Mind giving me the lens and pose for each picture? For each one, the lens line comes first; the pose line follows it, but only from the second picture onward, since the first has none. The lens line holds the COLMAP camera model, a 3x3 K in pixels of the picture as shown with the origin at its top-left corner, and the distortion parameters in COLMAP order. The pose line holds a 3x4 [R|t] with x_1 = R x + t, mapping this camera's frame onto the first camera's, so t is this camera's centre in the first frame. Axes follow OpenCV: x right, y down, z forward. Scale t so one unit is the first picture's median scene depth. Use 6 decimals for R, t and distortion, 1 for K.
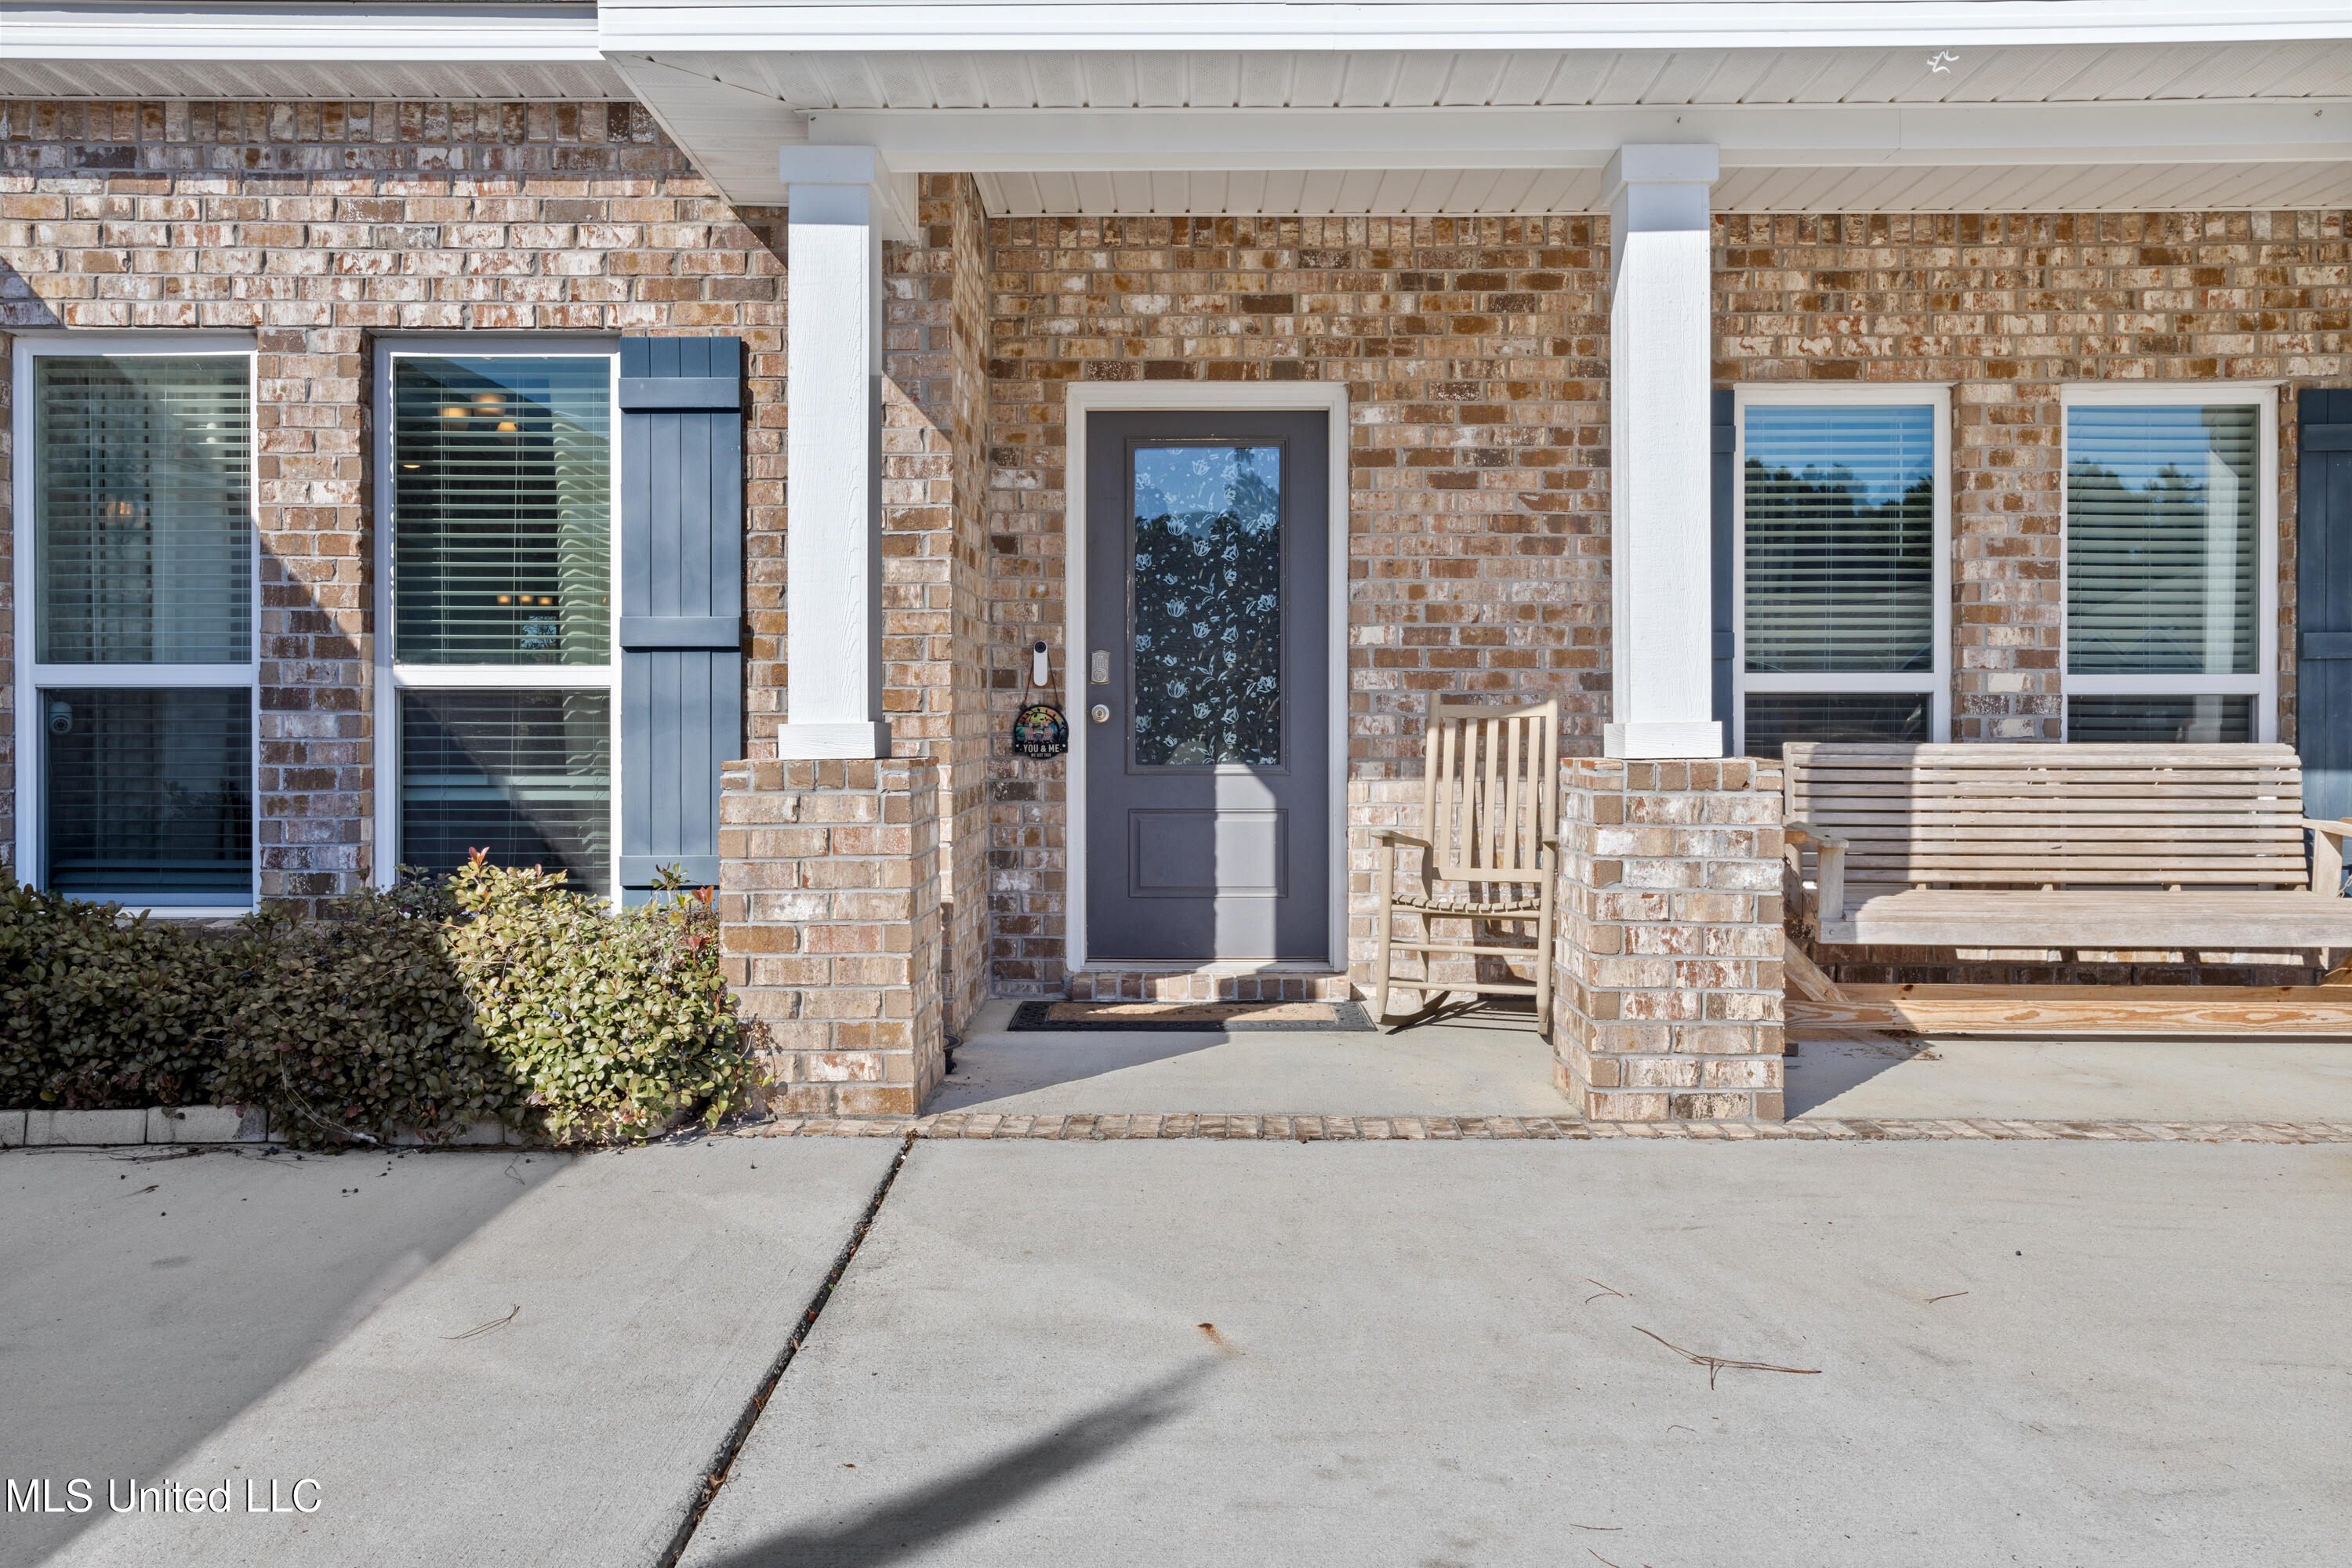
lens RADIAL K [[1814.8, 0, 1176.9], [0, 1814.8, 729.5], [0, 0, 1]] dist [-0.007620, 0.037309]
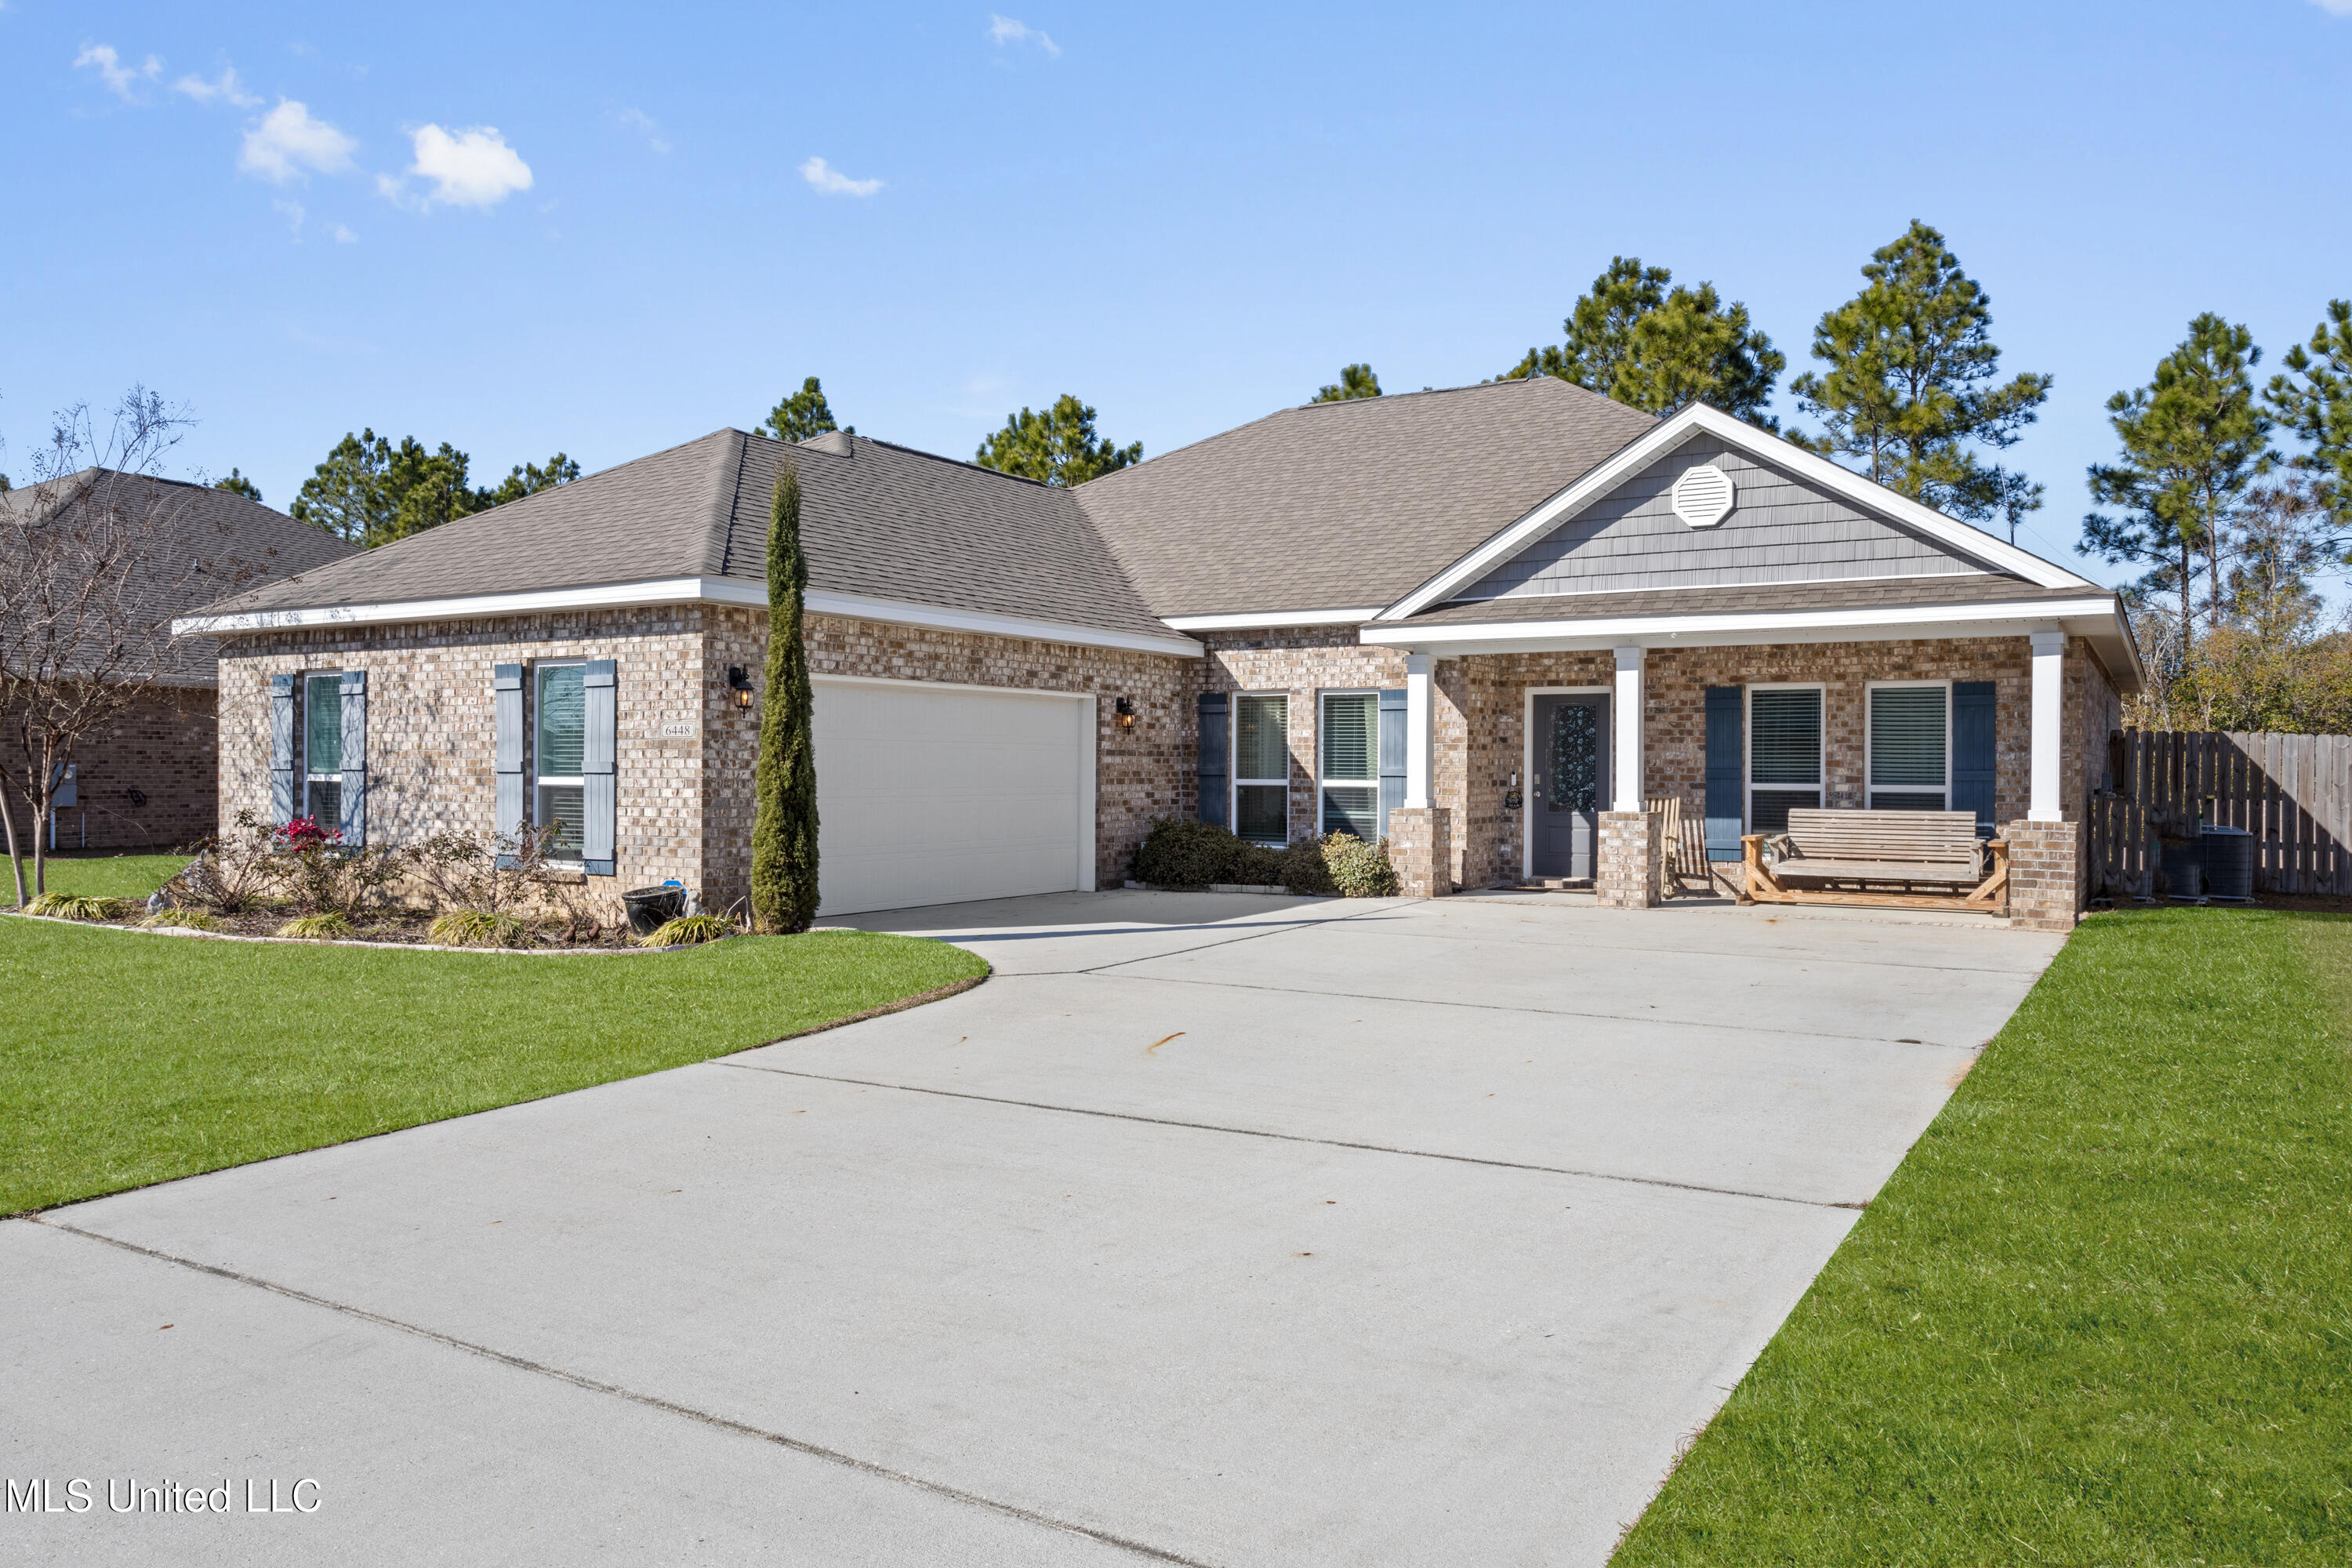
lens RADIAL K [[1661.8, 0, 1176.0], [0, 1661.8, 784.0], [0, 0, 1]] dist [-0.000159, 0.000084]
pose [[0.858257, 0.009371, -0.513135, 0.897542], [-0.006805, 0.999953, 0.006879, -0.042650], [0.513176, -0.002411, 0.858280, -1.757741]]
